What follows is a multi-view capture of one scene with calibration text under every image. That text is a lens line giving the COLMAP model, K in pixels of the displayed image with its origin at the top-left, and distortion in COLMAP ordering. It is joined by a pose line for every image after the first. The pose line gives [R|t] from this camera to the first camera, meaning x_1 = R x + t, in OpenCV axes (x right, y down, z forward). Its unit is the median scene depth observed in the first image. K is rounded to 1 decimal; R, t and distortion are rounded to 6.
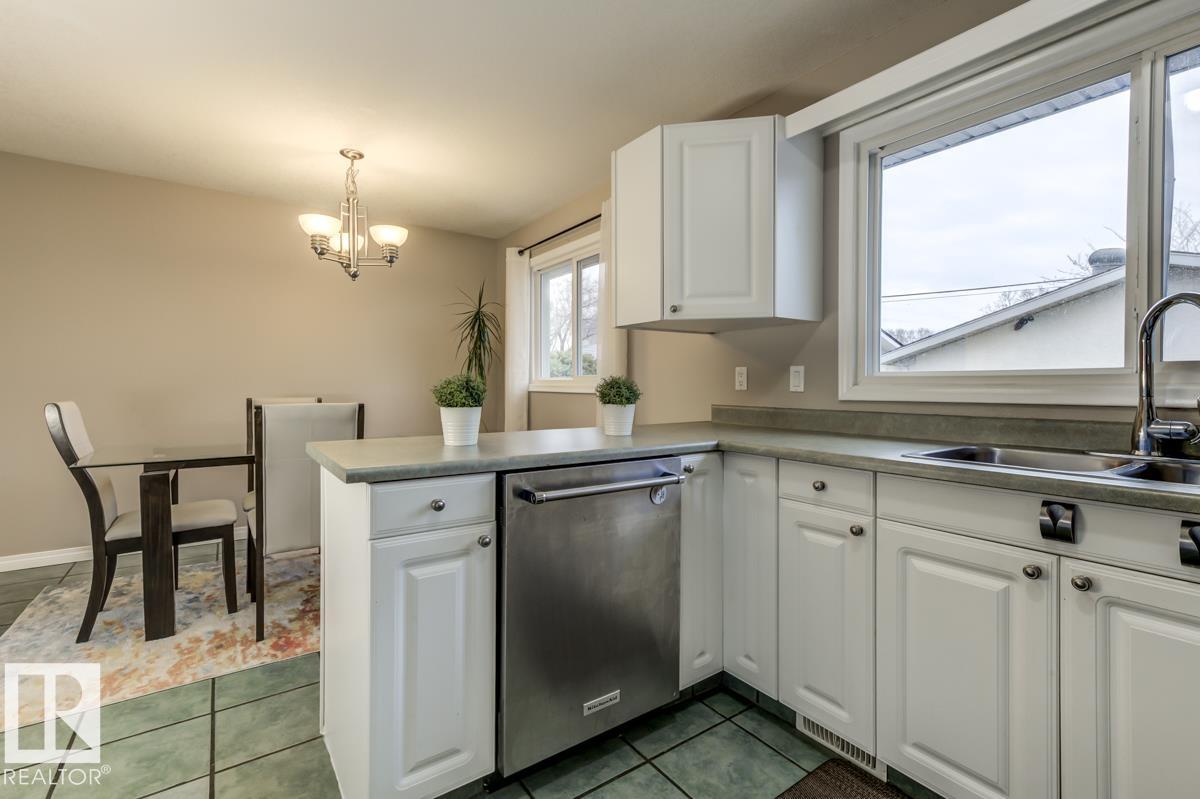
lens RADIAL K [[537.9, 0, 600.5], [0, 537.9, 386.2], [0, 0, 1]] dist [0.011470, -0.000301]
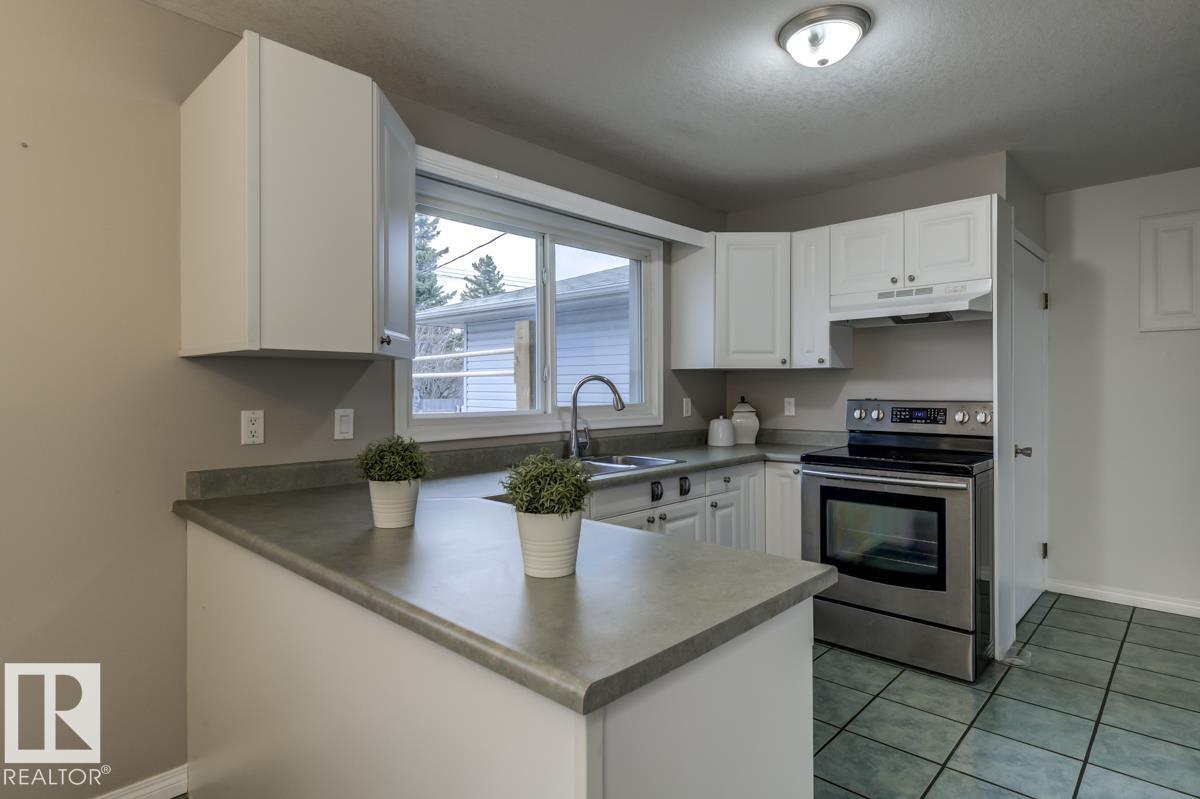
lens RADIAL K [[643.1, 0, 601.8], [0, 643.1, 391.1], [0, 0, 1]] dist [0.022256, 0.000170]
pose [[-0.194799, -0.009523, 0.980797, -1.017885], [0.005241, 0.999928, 0.010750, -0.106001], [-0.980829, 0.007234, -0.194735, 1.134080]]
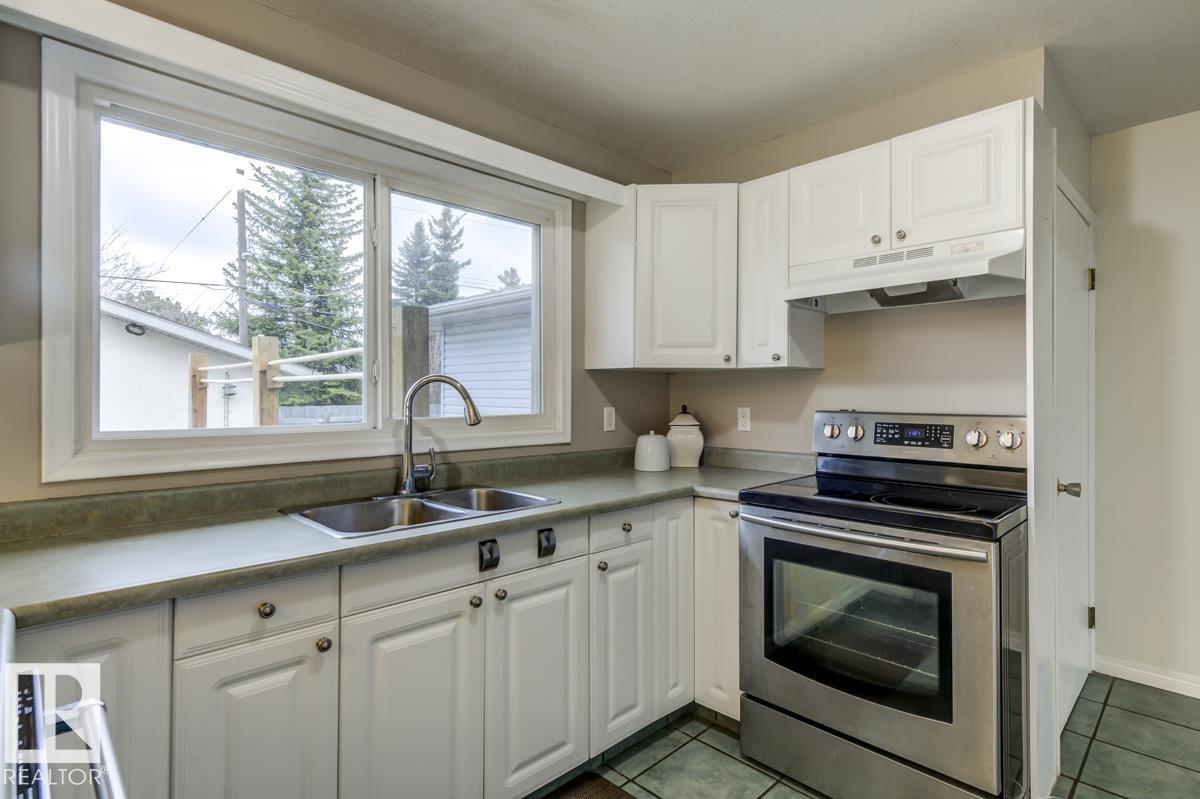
lens RADIAL K [[600.0, 0, 602.8], [0, 600.0, 392.1], [0, 0, 1]] dist [0.020748, -0.000144]
pose [[-0.154669, -0.002494, 0.987963, -0.428944], [0.000428, 0.999997, 0.002592, -0.100039], [-0.987966, 0.000824, -0.154668, 0.644892]]
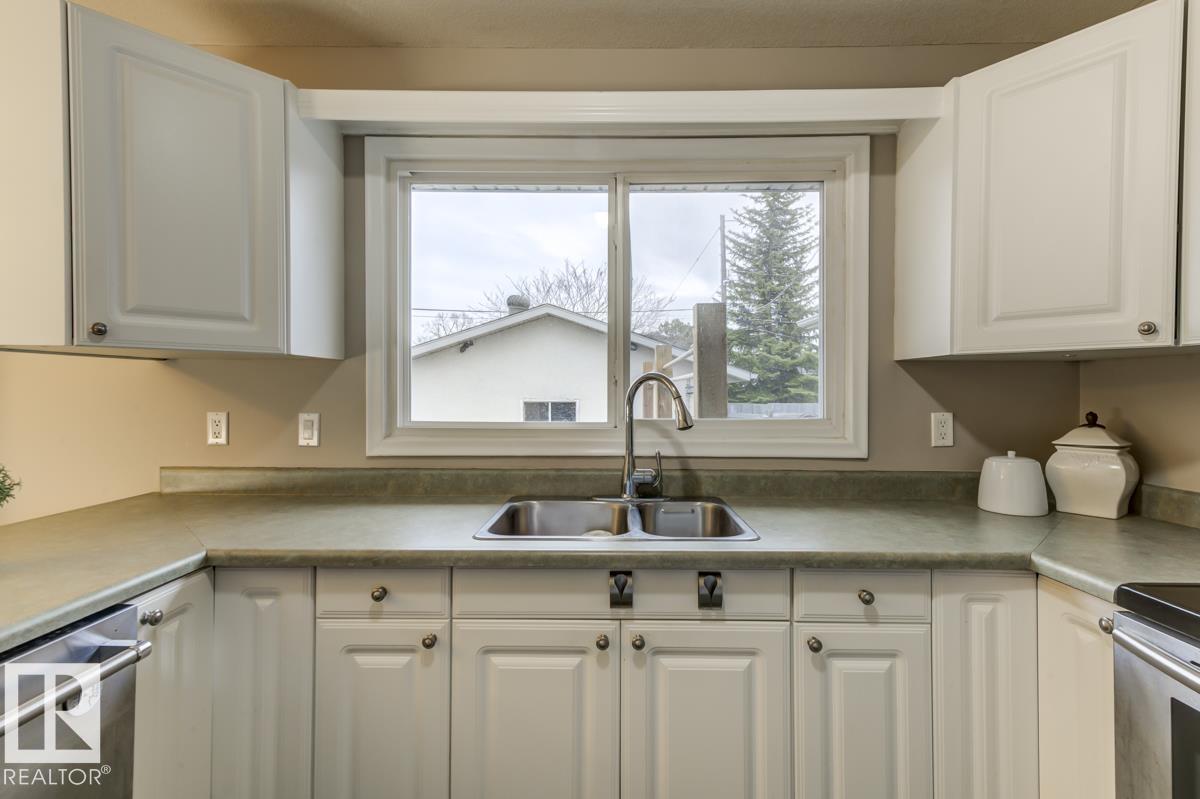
lens RADIAL K [[538.6, 0, 603.8], [0, 538.6, 393.1], [0, 0, 1]] dist [0.014674, -0.000521]
pose [[0.587676, -0.005129, 0.809080, -0.027755], [0.002364, 0.999987, 0.004622, -0.098611], [-0.809093, -0.000804, 0.587680, 0.271513]]
